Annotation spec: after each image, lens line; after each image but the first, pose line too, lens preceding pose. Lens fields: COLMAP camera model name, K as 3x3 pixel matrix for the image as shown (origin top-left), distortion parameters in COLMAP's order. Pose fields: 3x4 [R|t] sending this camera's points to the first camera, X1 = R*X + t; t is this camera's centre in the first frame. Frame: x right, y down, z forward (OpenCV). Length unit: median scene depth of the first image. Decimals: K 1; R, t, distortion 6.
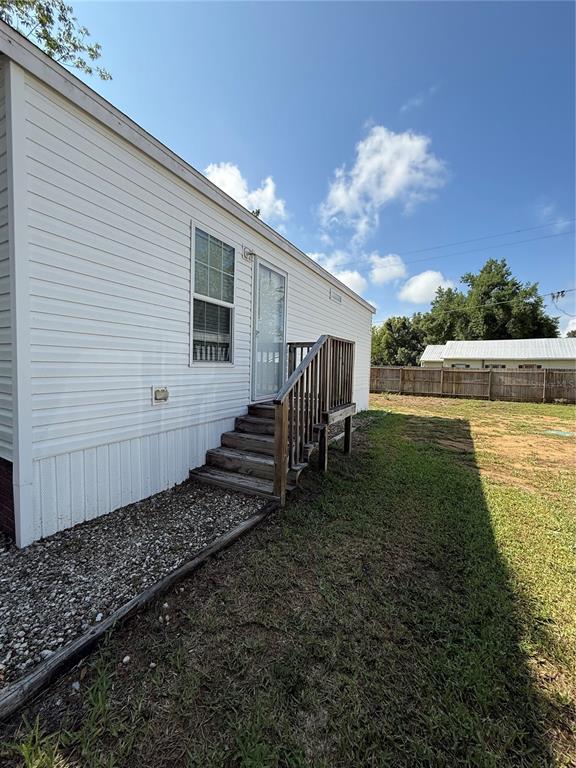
lens RADIAL K [[306.5, 0, 288.0], [0, 306.5, 384.0], [0, 0, 1]] dist [-0.001371, 0.000331]
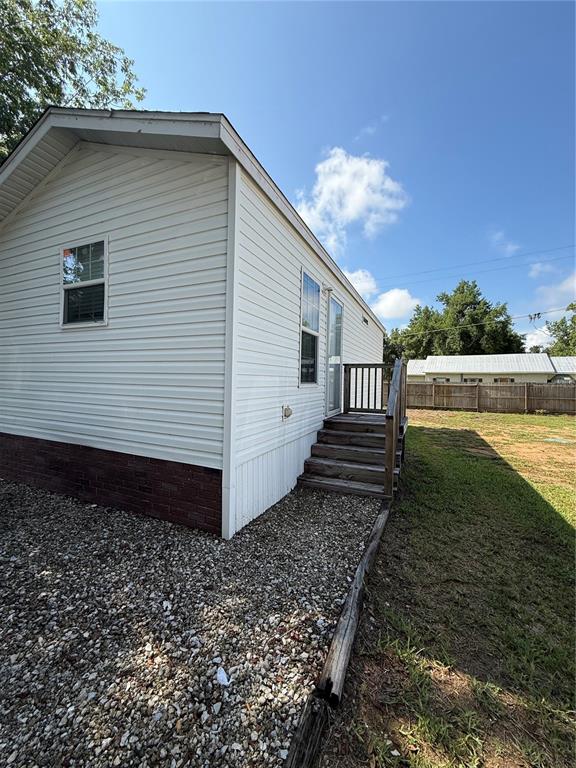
lens RADIAL K [[306.5, 0, 288.0], [0, 306.5, 384.0], [0, 0, 1]] dist [-0.001371, 0.000331]
pose [[0.997298, -0.005903, 0.073221, -0.124316], [0.009155, 0.998983, -0.044159, -0.005427], [-0.072886, 0.044710, 0.996338, -0.046667]]
